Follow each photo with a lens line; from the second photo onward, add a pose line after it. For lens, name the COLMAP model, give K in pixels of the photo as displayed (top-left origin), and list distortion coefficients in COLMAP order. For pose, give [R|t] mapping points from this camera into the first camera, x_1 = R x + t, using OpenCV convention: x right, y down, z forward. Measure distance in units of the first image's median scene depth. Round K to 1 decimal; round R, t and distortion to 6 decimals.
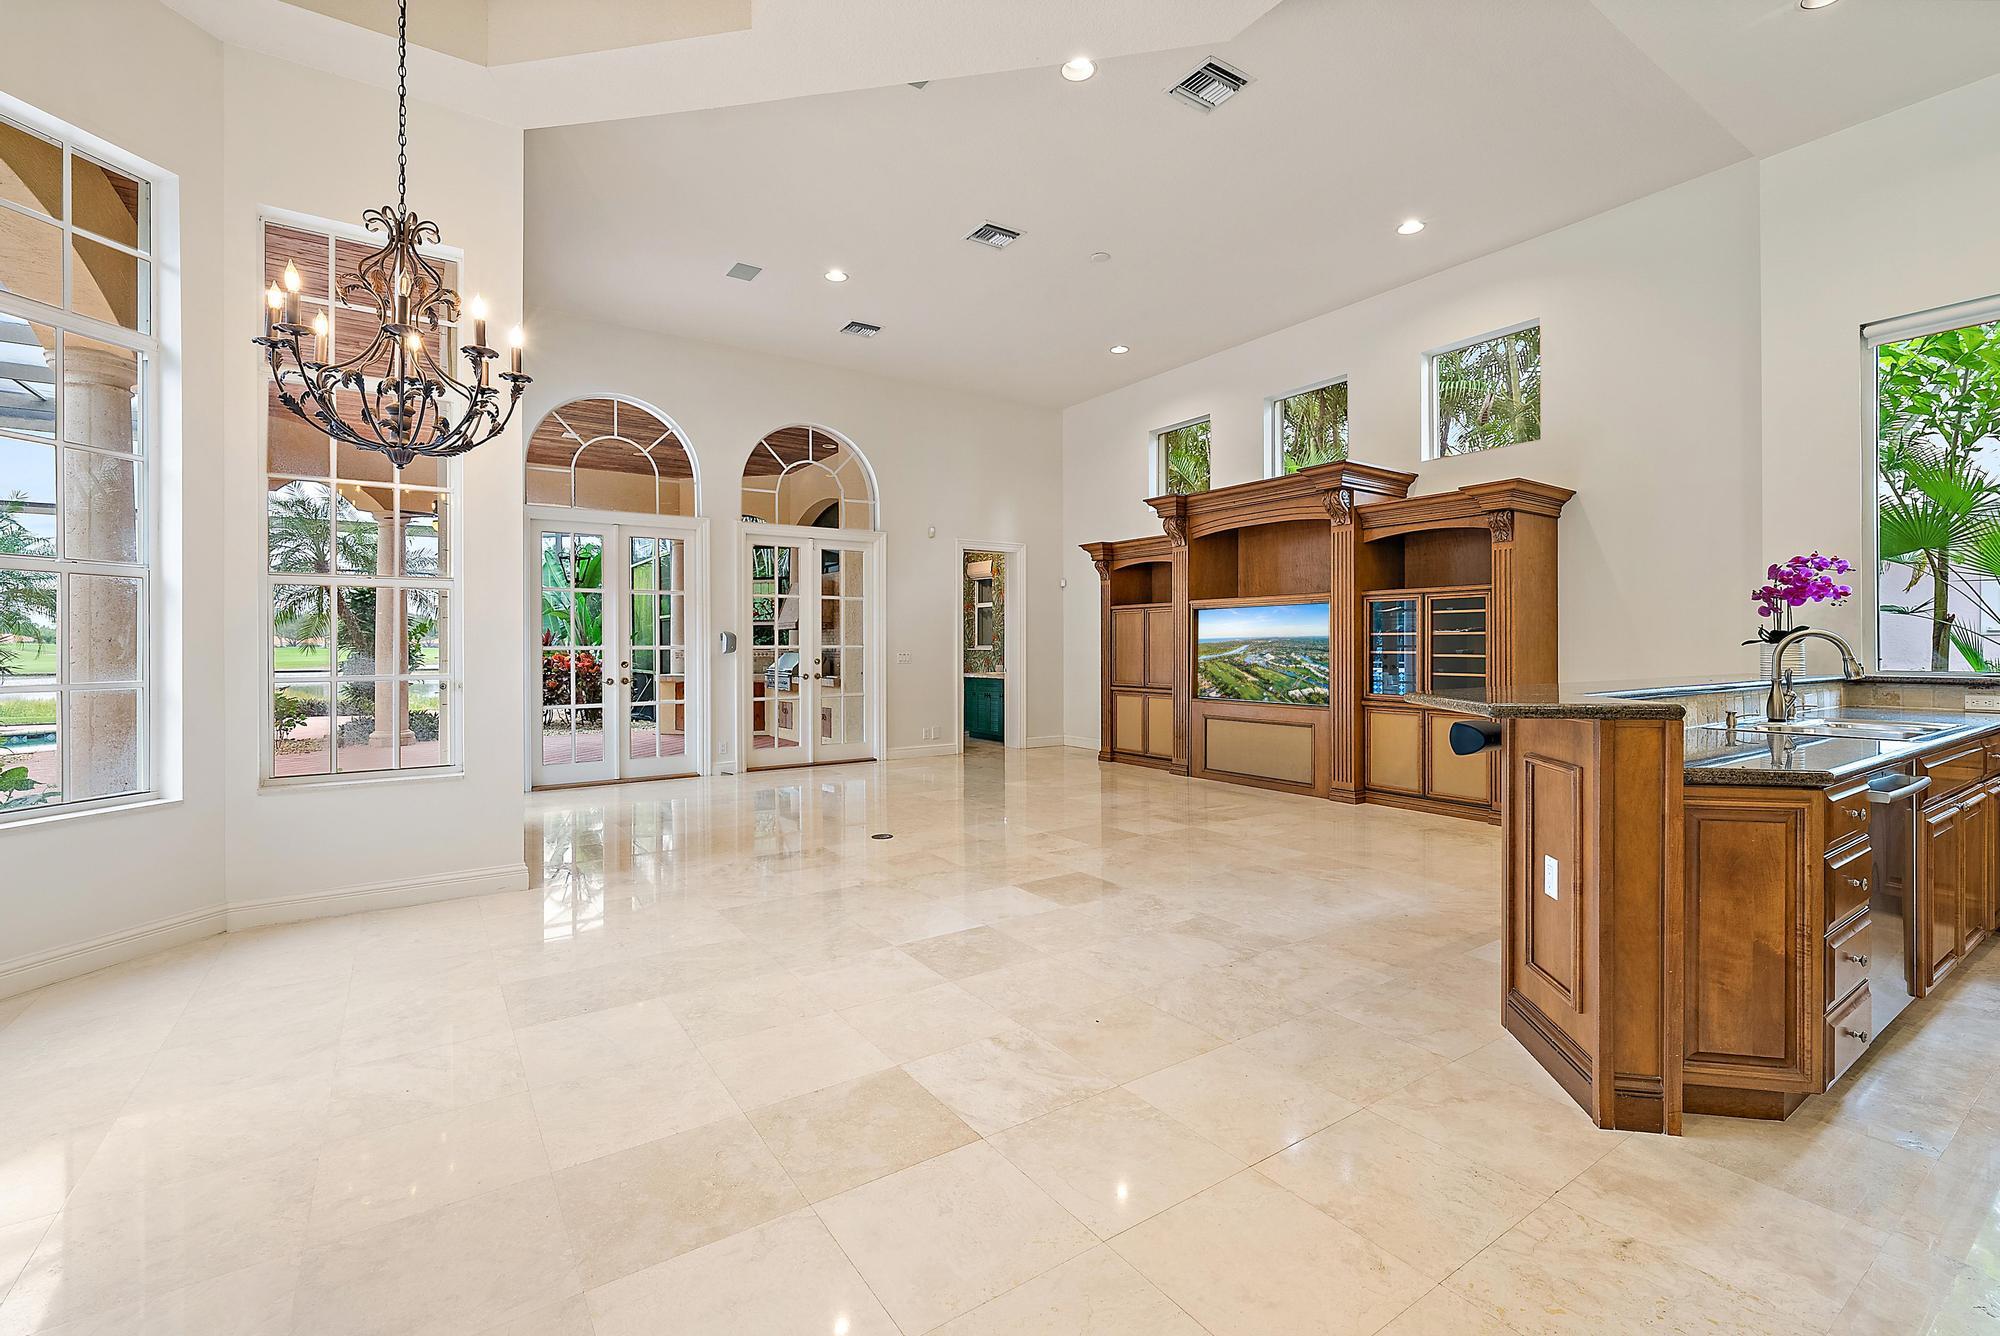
lens RADIAL K [[891.7, 0, 1002.3], [0, 891.7, 656.3], [0, 0, 1]] dist [0.000386, 0.000009]
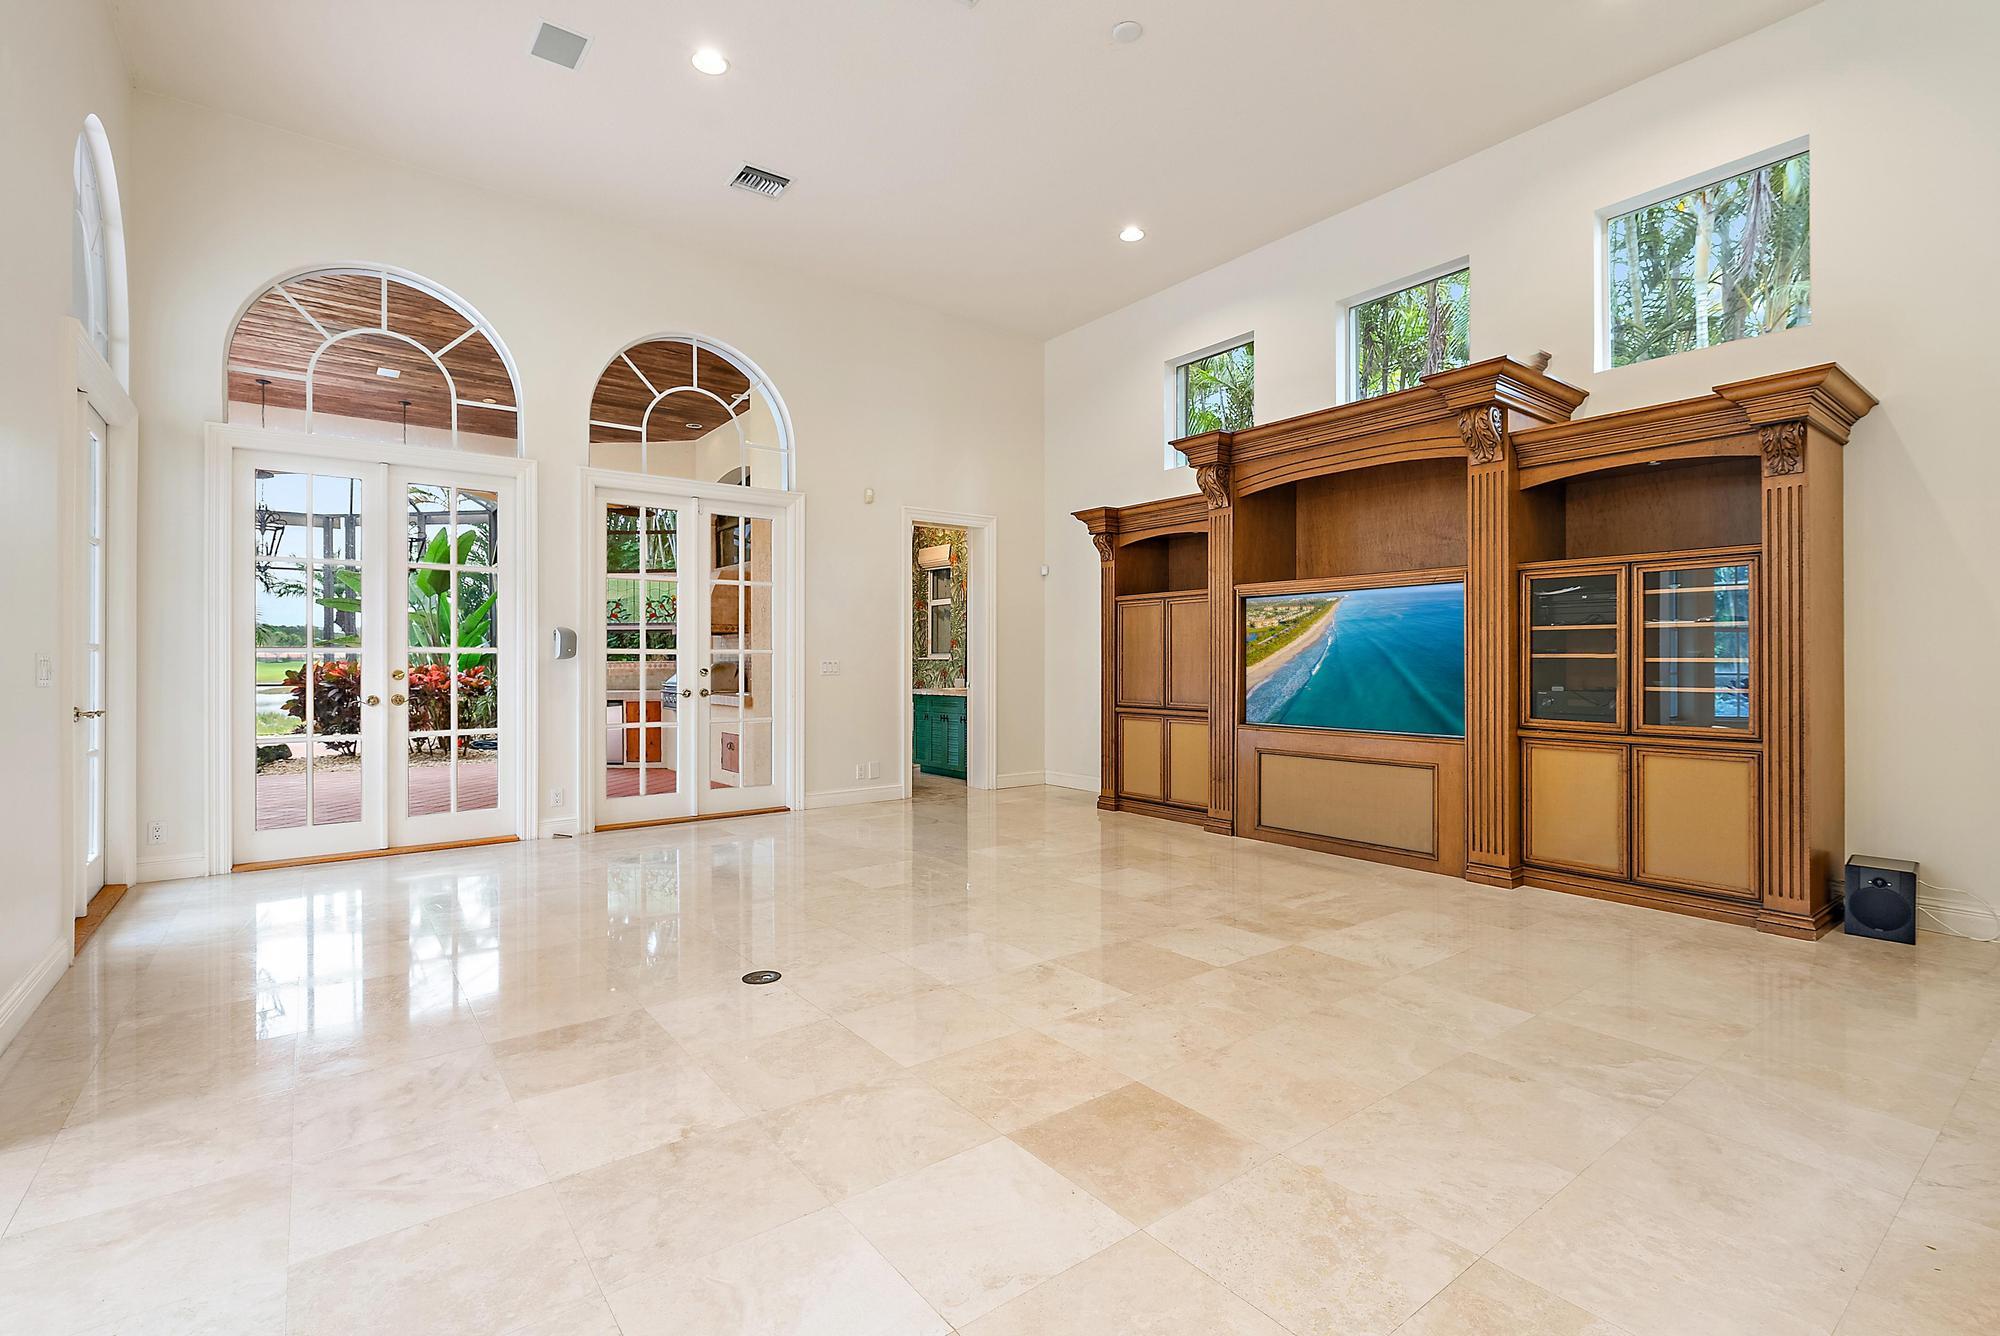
lens RADIAL K [[891.7, 0, 1002.7], [0, 891.7, 661.3], [0, 0, 1]] dist [0.000386, 0.000009]
pose [[0.998375, -0.004009, 0.056847, -0.009876], [0.004704, 0.999916, -0.012086, 0.004367], [-0.056793, 0.012333, 0.998310, 0.217422]]
